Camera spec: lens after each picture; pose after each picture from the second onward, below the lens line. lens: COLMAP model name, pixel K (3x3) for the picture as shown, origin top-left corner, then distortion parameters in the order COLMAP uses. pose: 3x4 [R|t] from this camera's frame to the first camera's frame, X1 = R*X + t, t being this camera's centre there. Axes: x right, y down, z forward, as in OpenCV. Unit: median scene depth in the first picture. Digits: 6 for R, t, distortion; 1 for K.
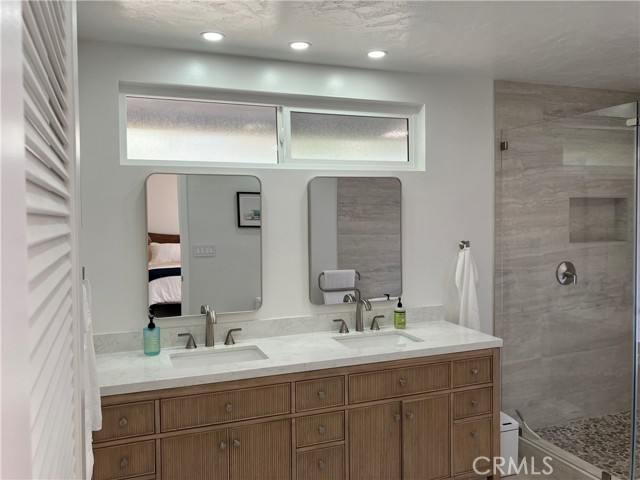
lens RADIAL K [[524.5, 0, 315.7], [0, 524.5, 233.1], [0, 0, 1]] dist [0.035309, -0.045012]
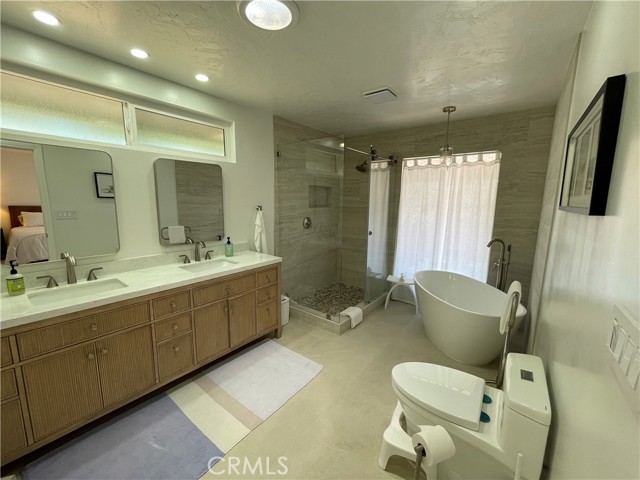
lens RADIAL K [[262.1, 0, 321.2], [0, 262.1, 240.2], [0, 0, 1]] dist [-0.002811, -0.000685]
pose [[0.854482, -0.055539, 0.516503, -0.003588], [-0.007307, 0.992885, 0.118852, 0.024614], [-0.519429, -0.105331, 0.847997, 0.127479]]
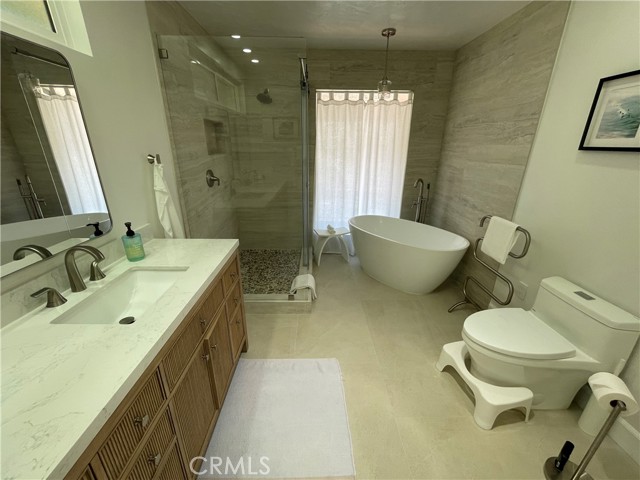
lens RADIAL K [[262.1, 0, 321.0], [0, 262.1, 239.0], [0, 0, 1]] dist [-0.002811, -0.000685]
pose [[0.338607, -0.308818, 0.888806, -0.094303], [0.019231, 0.946680, 0.321600, 0.013025], [-0.940731, -0.091804, 0.326492, 0.563941]]
